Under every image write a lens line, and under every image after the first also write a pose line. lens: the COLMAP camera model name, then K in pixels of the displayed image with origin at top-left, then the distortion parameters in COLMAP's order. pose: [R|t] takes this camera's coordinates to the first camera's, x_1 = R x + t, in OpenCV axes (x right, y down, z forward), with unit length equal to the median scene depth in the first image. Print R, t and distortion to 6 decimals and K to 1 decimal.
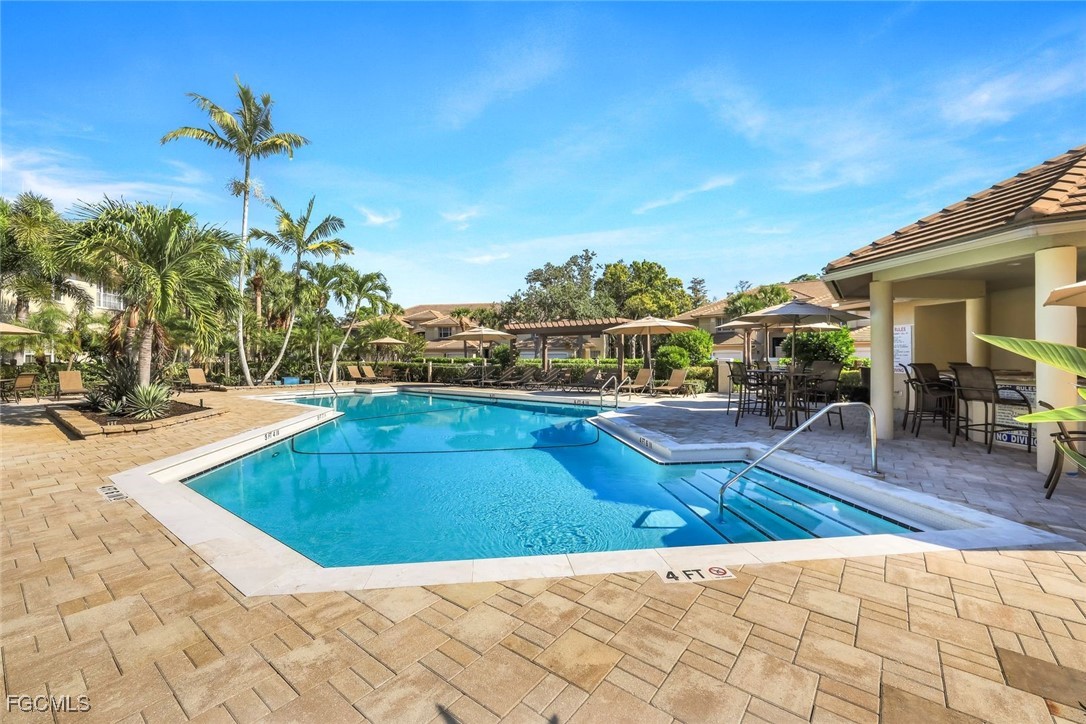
lens RADIAL K [[442.0, 0, 538.0], [0, 442.0, 356.0], [0, 0, 1]] dist [-0.001774, -0.000253]
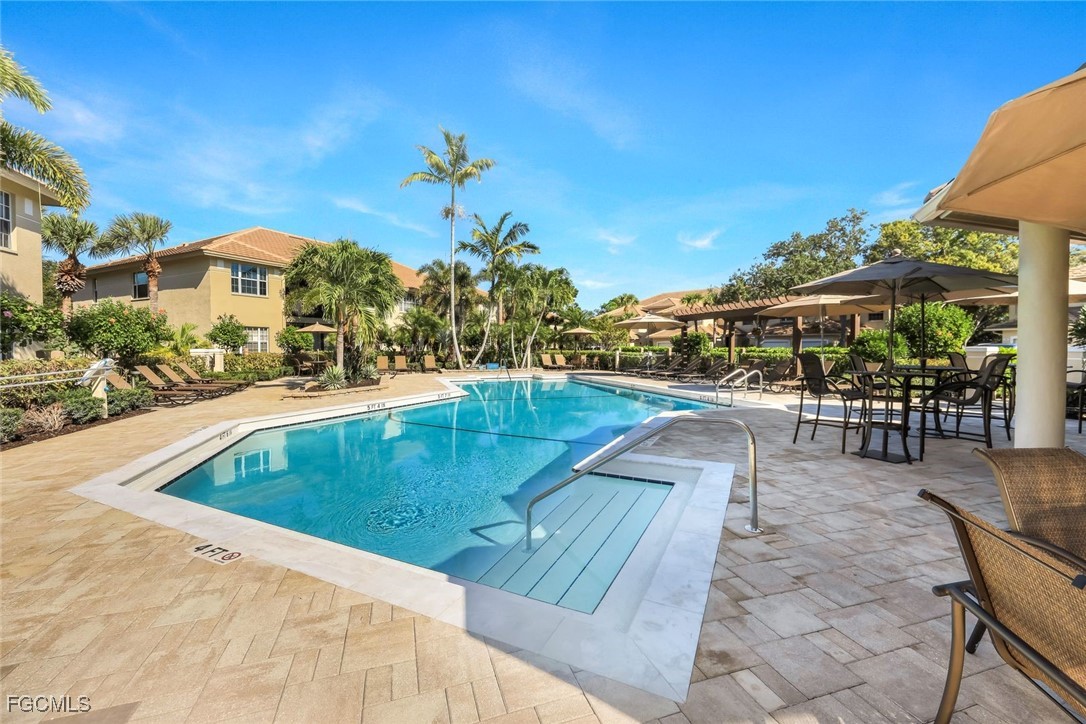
lens RADIAL K [[442.0, 0, 538.0], [0, 442.0, 356.0], [0, 0, 1]] dist [-0.001774, -0.000253]
pose [[0.829937, 0.009191, -0.557782, 0.224563], [0.004879, 0.999706, 0.023733, 0.000486], [0.557836, -0.022418, 0.829648, 0.080325]]
